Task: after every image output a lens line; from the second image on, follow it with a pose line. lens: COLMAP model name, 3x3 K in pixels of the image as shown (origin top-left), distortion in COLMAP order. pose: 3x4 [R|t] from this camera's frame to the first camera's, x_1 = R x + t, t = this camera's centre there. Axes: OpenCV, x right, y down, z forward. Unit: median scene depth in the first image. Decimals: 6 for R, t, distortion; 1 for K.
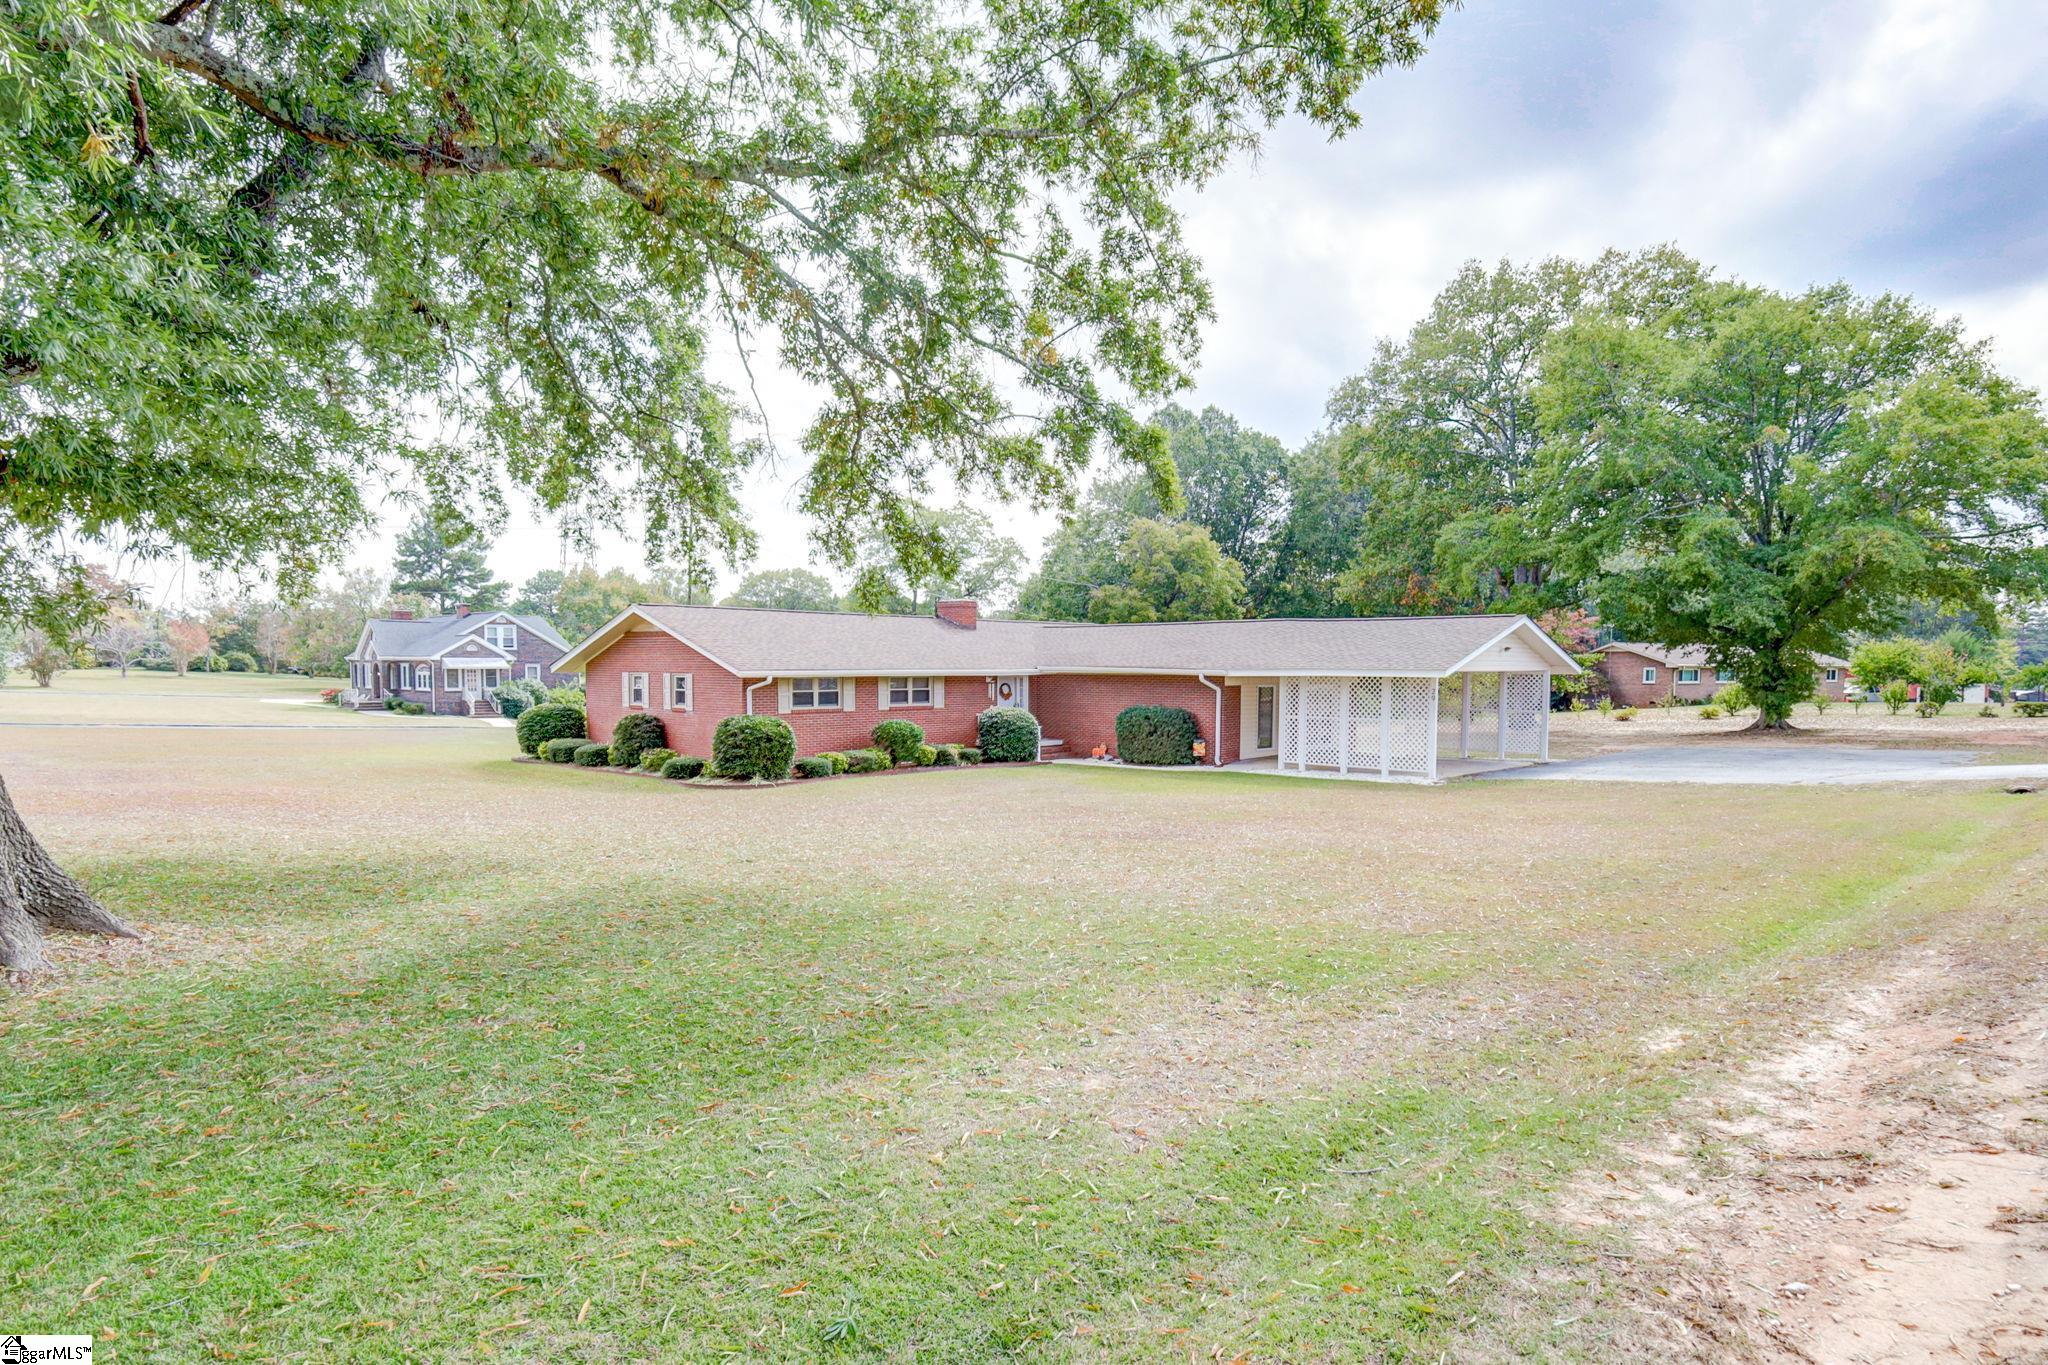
lens RADIAL K [[1098.3, 0, 1128.1], [0, 1098.3, 742.7], [0, 0, 1]] dist [0.004375, 0.001546]
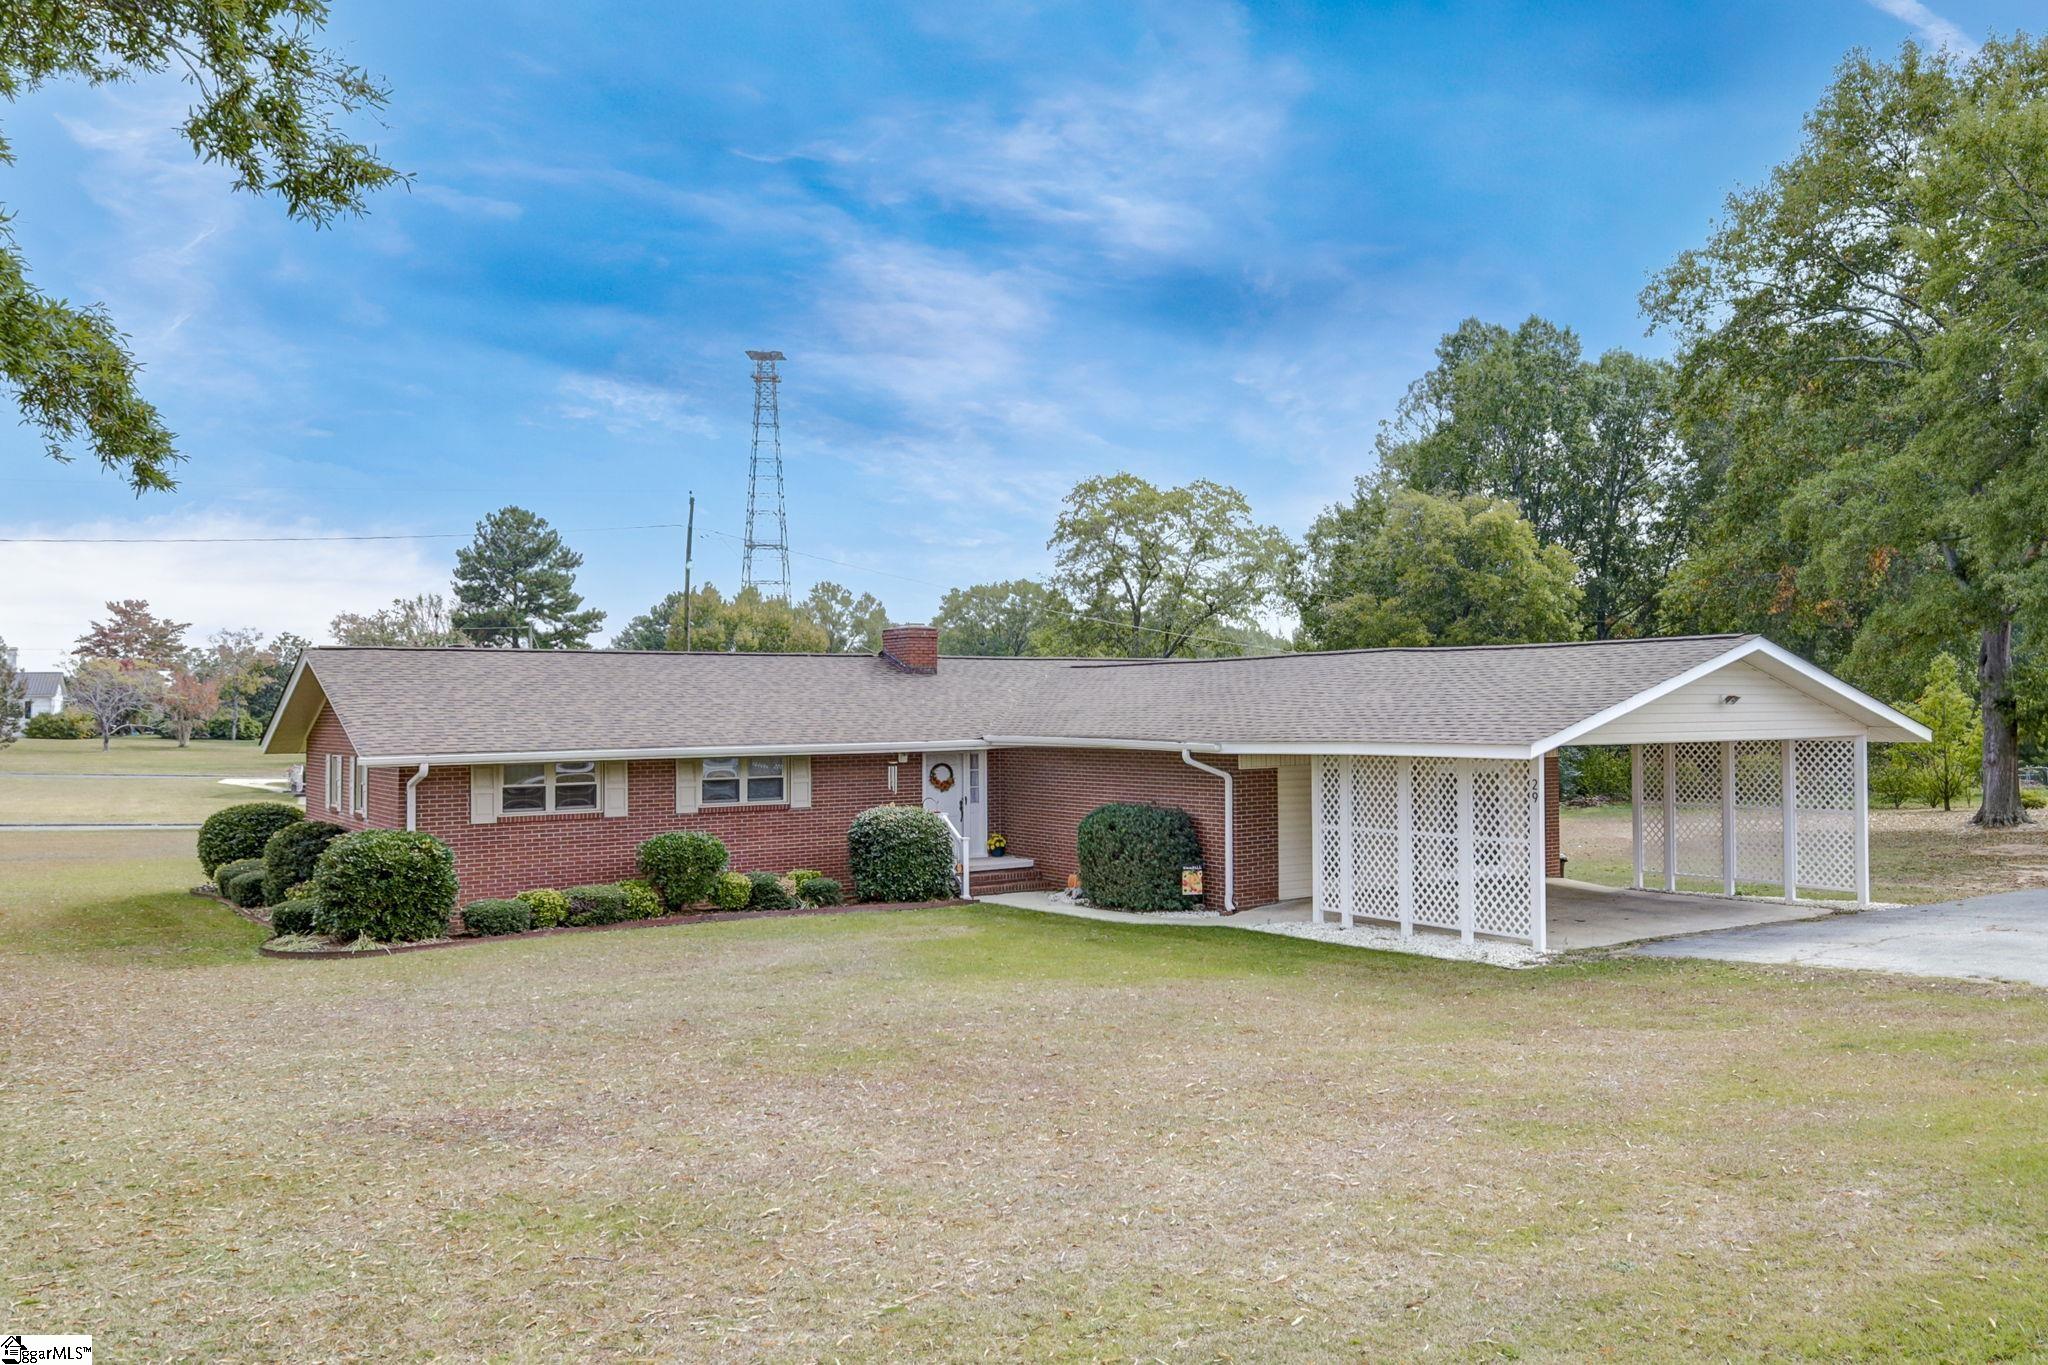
lens RADIAL K [[1628.5, 0, 1226.9], [0, 1628.5, 668.4], [0, 0, 1]] dist [0.014398, 0.007636]
pose [[0.984241, -0.018590, -0.175852, 0.220766], [0.001391, 0.995242, -0.097427, -0.021066], [0.176827, 0.095647, 0.979584, 0.169949]]
